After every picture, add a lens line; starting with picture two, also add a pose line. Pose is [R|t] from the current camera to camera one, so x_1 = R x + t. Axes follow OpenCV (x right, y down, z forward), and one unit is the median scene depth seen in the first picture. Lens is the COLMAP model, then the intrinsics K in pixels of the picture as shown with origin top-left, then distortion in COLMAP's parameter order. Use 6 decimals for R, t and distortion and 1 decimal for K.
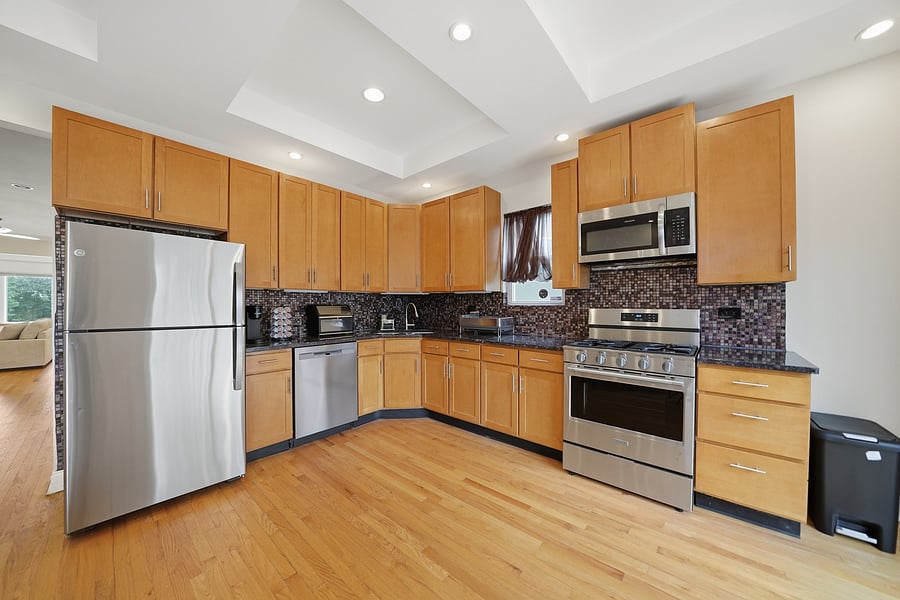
lens RADIAL K [[313.7, 0, 448.3], [0, 313.7, 304.5], [0, 0, 1]] dist [-0.014294, 0.000156]
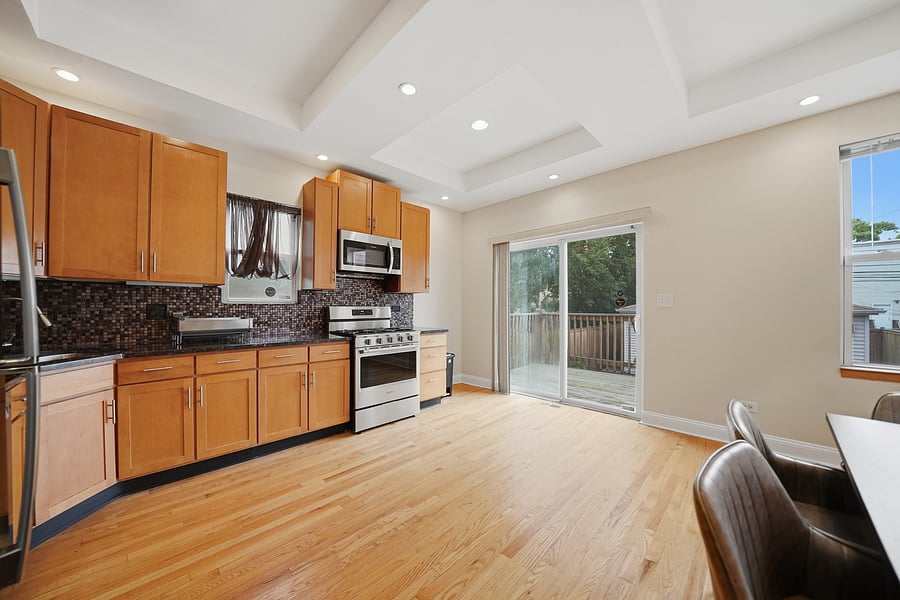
lens RADIAL K [[313.7, 0, 453.4], [0, 313.7, 304.2], [0, 0, 1]] dist [-0.014294, 0.000156]
pose [[0.069268, 0.003154, 0.997593, -0.810970], [-0.004021, 0.999988, -0.002883, 0.005711], [-0.997590, -0.003811, 0.069279, 0.479538]]
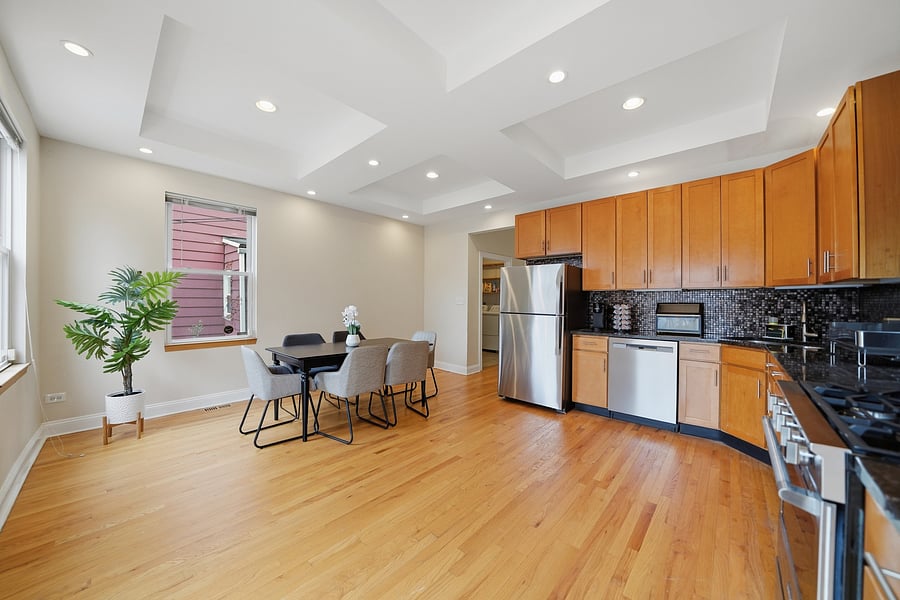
lens RADIAL K [[312.0, 0, 444.5], [0, 312.0, 300.4], [0, 0, 1]] dist [-0.017700, 0.000011]
pose [[-0.013843, -0.003940, -0.999896, 0.825425], [-0.008356, 0.999958, -0.003825, 0.004249], [0.999869, 0.008302, -0.013876, 0.389349]]
